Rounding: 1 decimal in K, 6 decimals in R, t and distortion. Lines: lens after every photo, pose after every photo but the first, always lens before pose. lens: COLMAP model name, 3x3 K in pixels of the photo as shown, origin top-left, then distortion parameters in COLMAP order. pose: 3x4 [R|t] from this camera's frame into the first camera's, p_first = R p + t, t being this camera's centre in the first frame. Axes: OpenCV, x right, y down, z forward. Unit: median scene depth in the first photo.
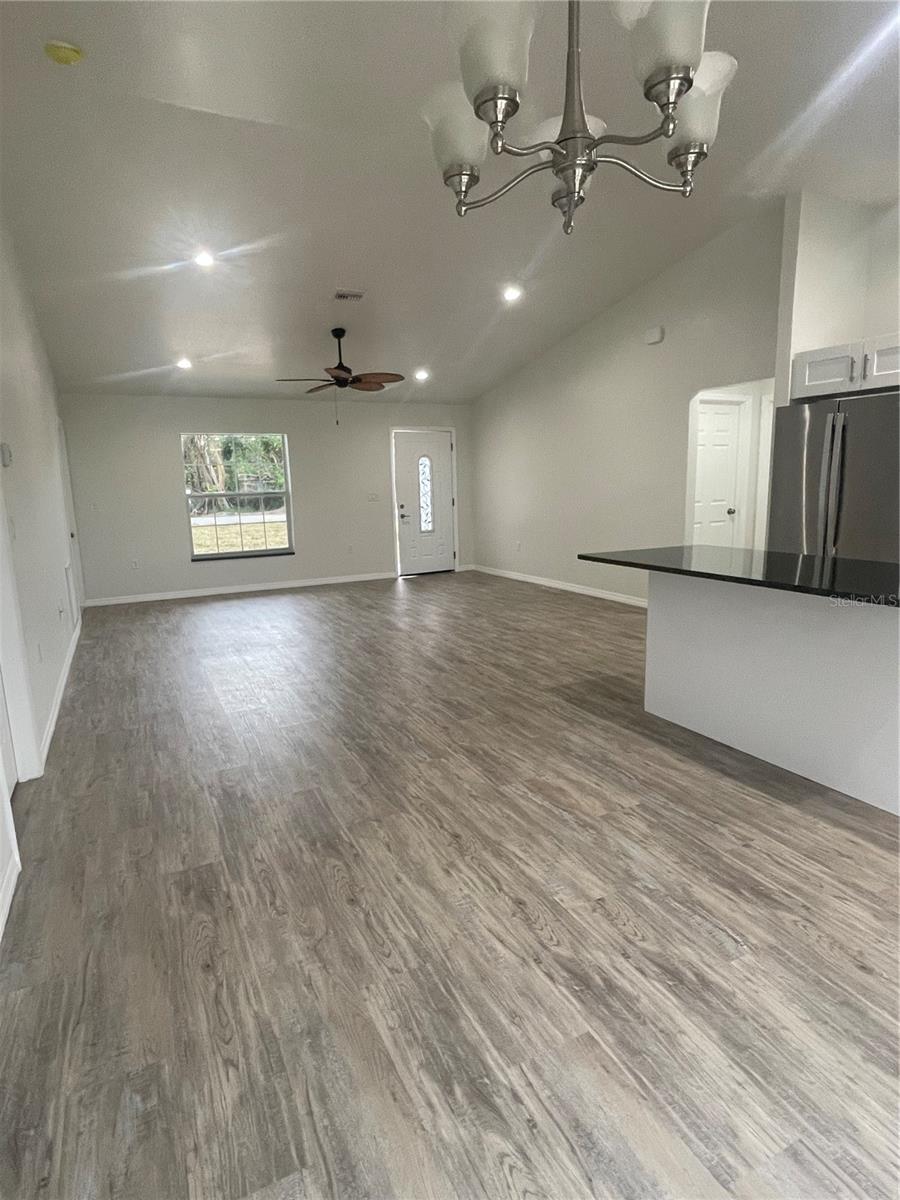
lens RADIAL K [[660.2, 0, 444.3], [0, 660.2, 595.3], [0, 0, 1]] dist [-0.005340, 0.001156]
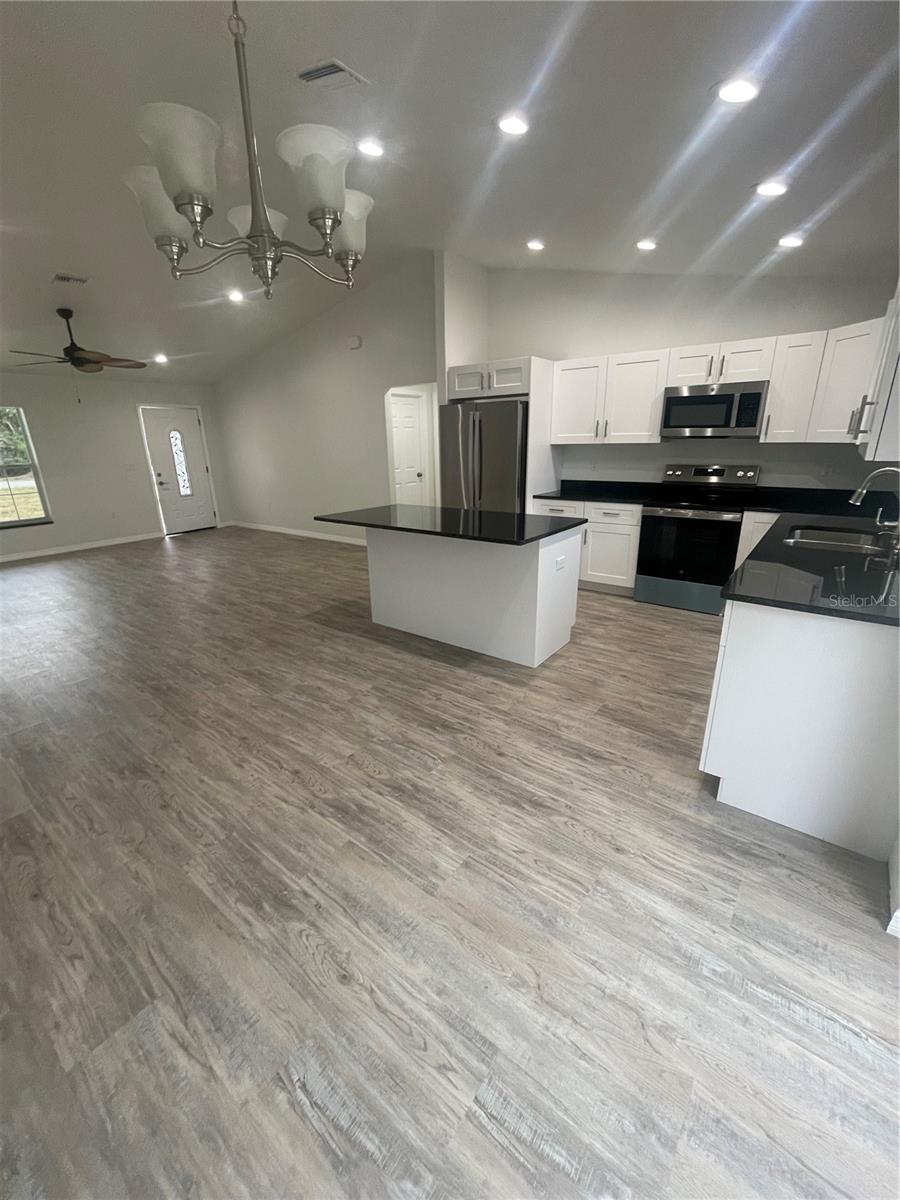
lens RADIAL K [[492.2, 0, 447.4], [0, 492.2, 596.9], [0, 0, 1]] dist [-0.004666, 0.002148]
pose [[0.899203, -0.130095, 0.417743, 0.009119], [0.075505, 0.986588, 0.144719, -0.034424], [-0.430967, -0.098590, 0.896966, -0.054548]]
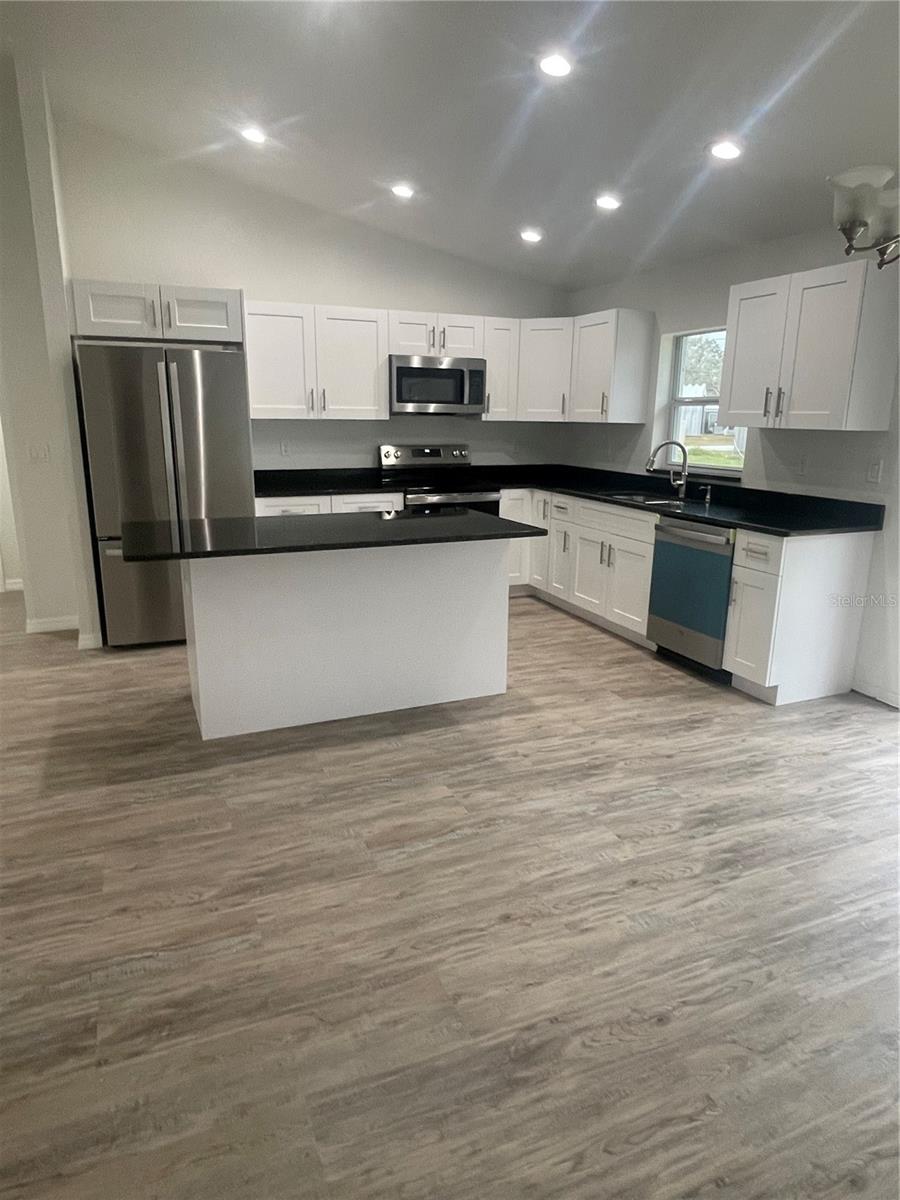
lens RADIAL K [[739.1, 0, 447.7], [0, 739.1, 593.7], [0, 0, 1]] dist [0.002692, -0.004501]
pose [[0.057896, -0.215247, 0.974842, -0.687950], [0.162460, 0.965495, 0.203535, -0.170791], [-0.985015, 0.146588, 0.090867, 0.864841]]
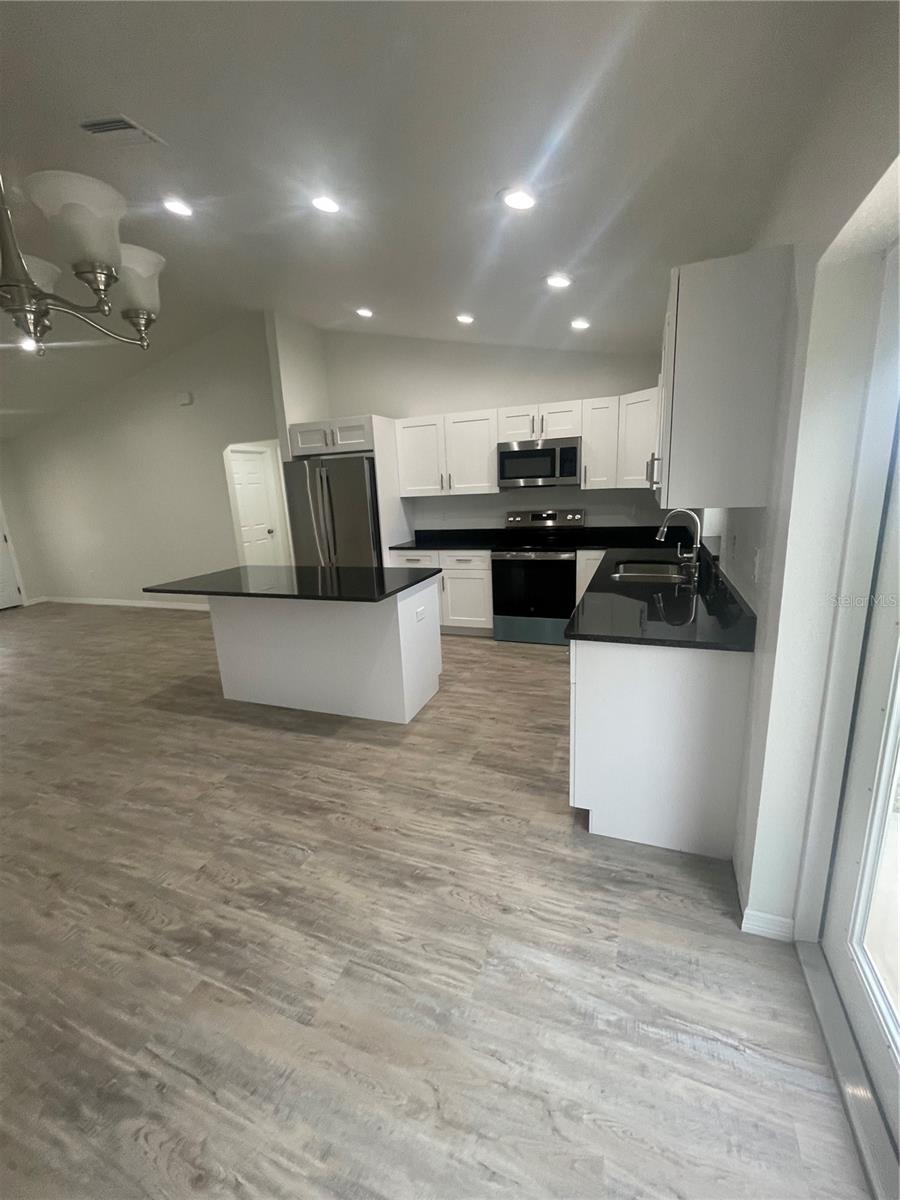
lens RADIAL K [[492.2, 0, 446.6], [0, 492.2, 596.9], [0, 0, 1]] dist [-0.004666, 0.002148]
pose [[0.742724, -0.165426, 0.648842, 0.043984], [0.149418, 0.985514, 0.080226, -0.050137], [-0.652714, 0.037363, 0.756682, -0.042780]]
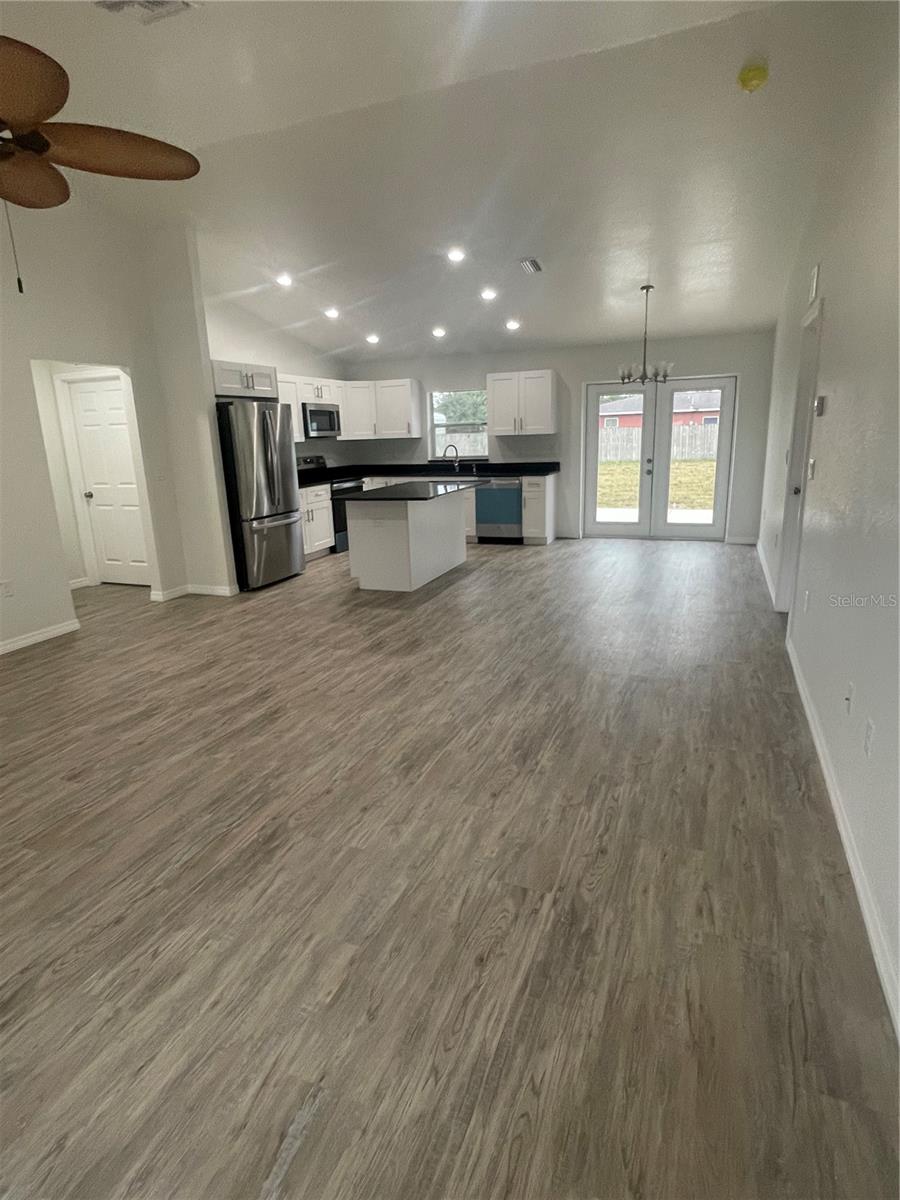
lens RADIAL K [[660.2, 0, 443.4], [0, 660.2, 601.3], [0, 0, 1]] dist [-0.005340, 0.001156]
pose [[-0.667076, -0.140924, 0.731539, -1.324728], [0.178329, 0.923194, 0.340458, -0.482536], [-0.723331, 0.357566, -0.590710, 2.694218]]
